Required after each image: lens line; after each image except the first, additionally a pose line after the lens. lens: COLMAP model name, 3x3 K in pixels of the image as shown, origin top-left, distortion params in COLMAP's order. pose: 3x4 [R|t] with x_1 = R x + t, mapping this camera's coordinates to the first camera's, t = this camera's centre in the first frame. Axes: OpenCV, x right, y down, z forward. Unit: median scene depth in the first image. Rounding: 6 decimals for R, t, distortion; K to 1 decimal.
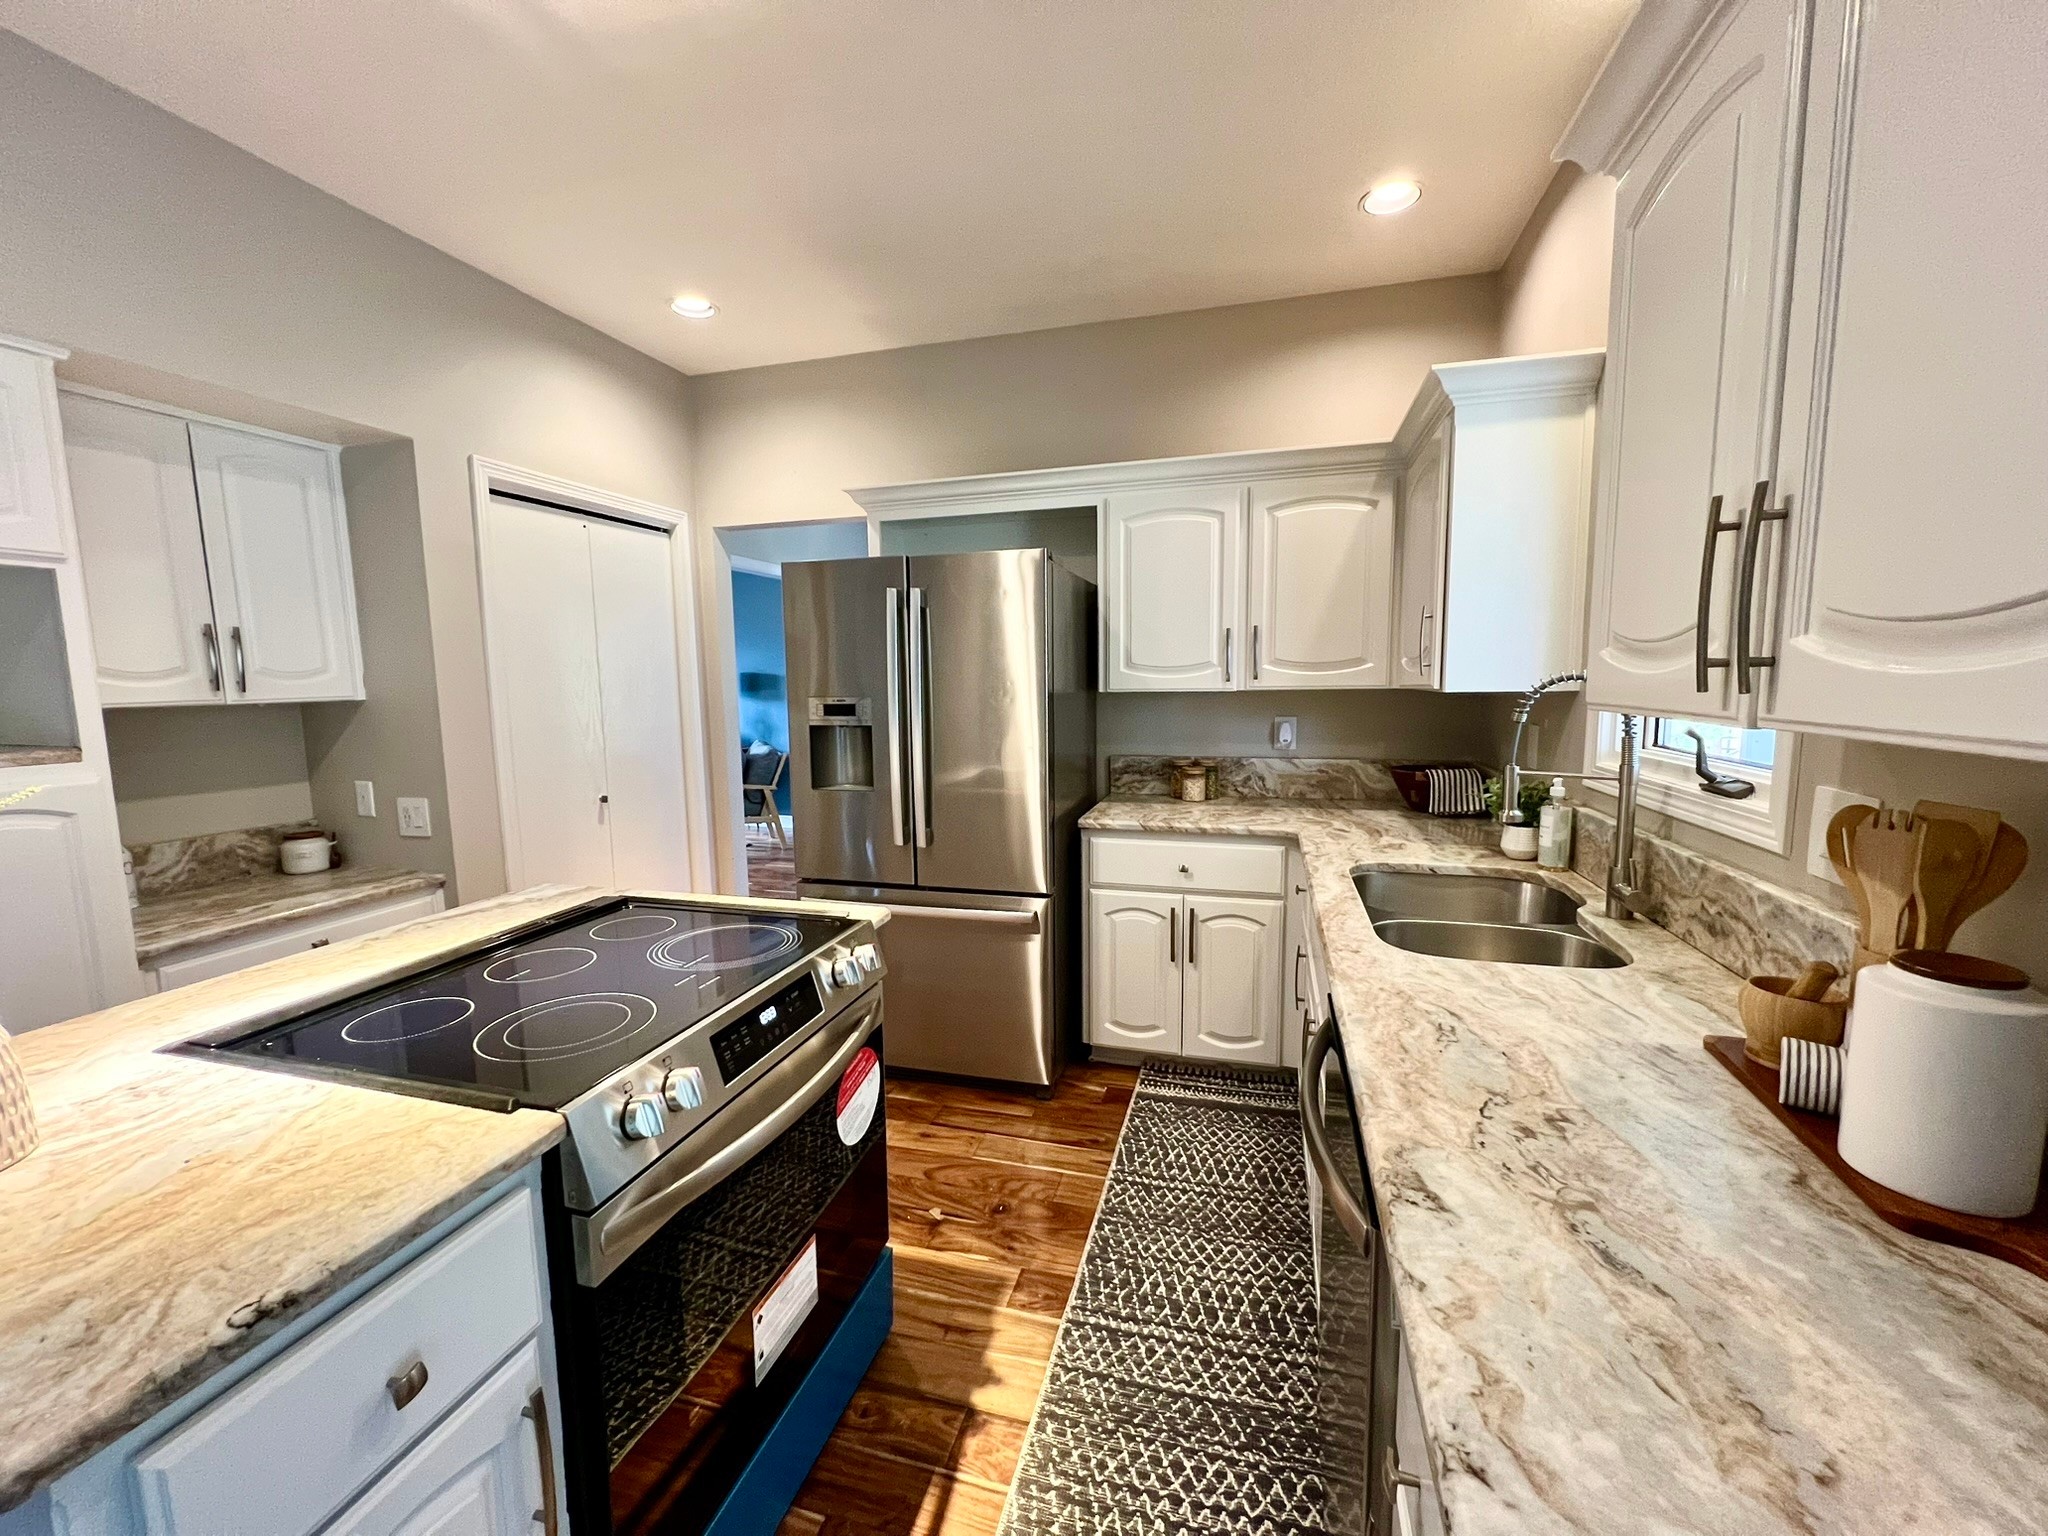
lens RADIAL K [[822.8, 0, 1021.1], [0, 822.8, 771.2], [0, 0, 1]] dist [0.003197, 0.000524]
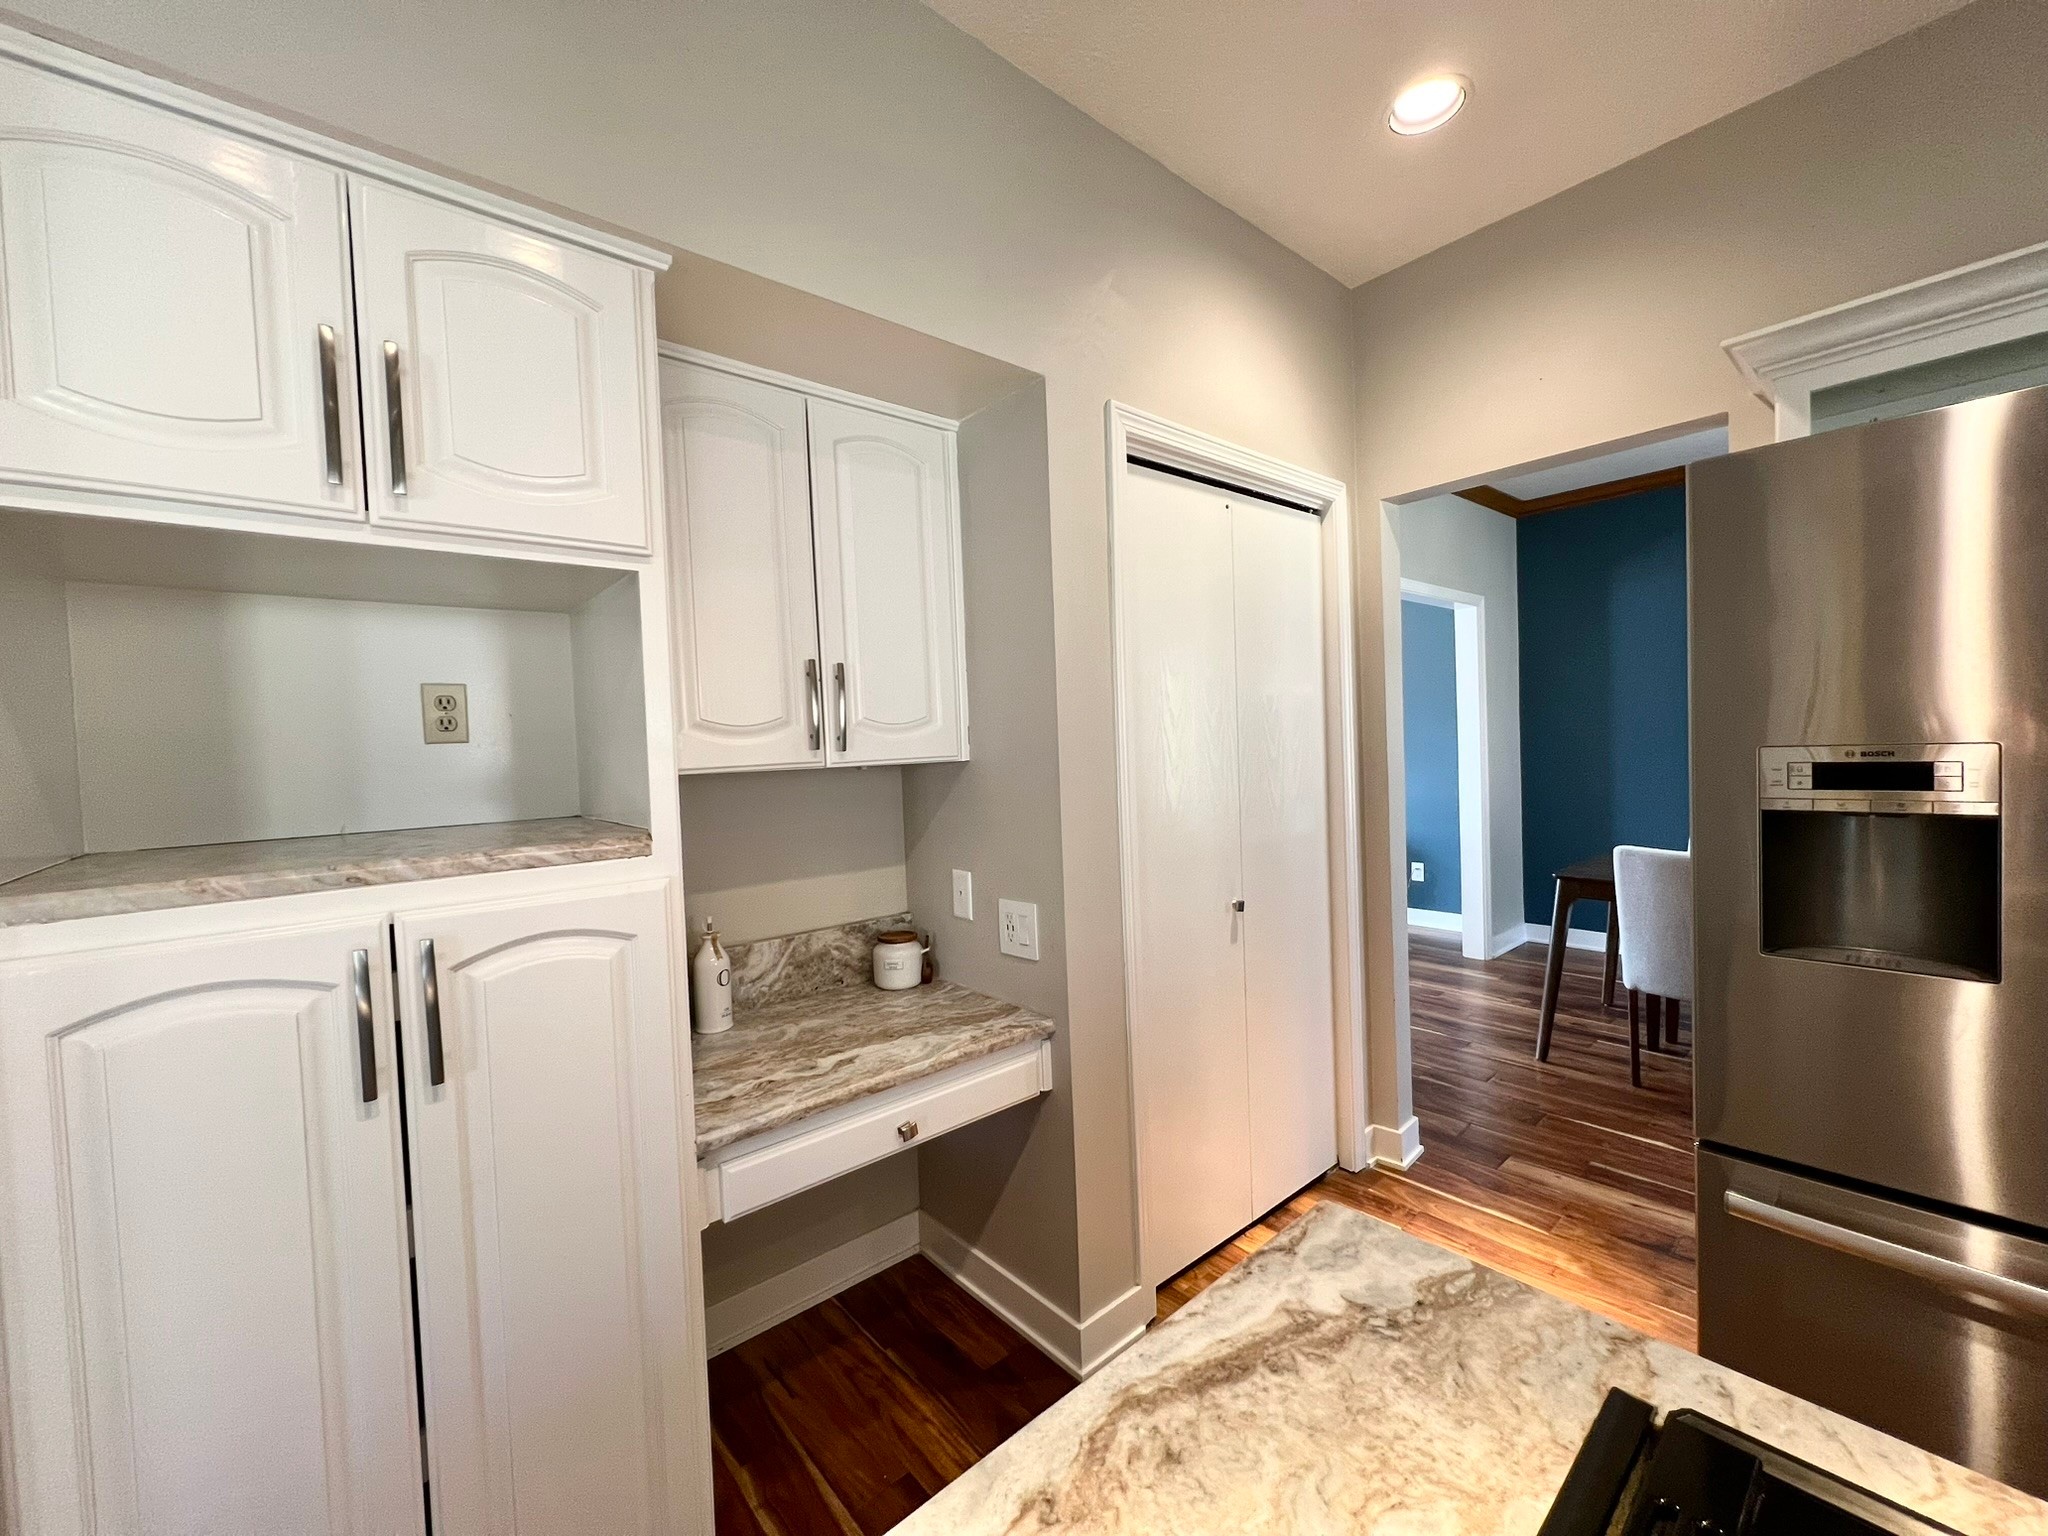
lens RADIAL K [[822.8, 0, 1021.1], [0, 822.8, 771.2], [0, 0, 1]] dist [0.003197, 0.000524]
pose [[0.840491, 0.001022, -0.541824, -0.381914], [-0.038223, 0.997619, -0.057409, -0.038698], [0.540475, 0.068962, 0.838529, 0.437765]]
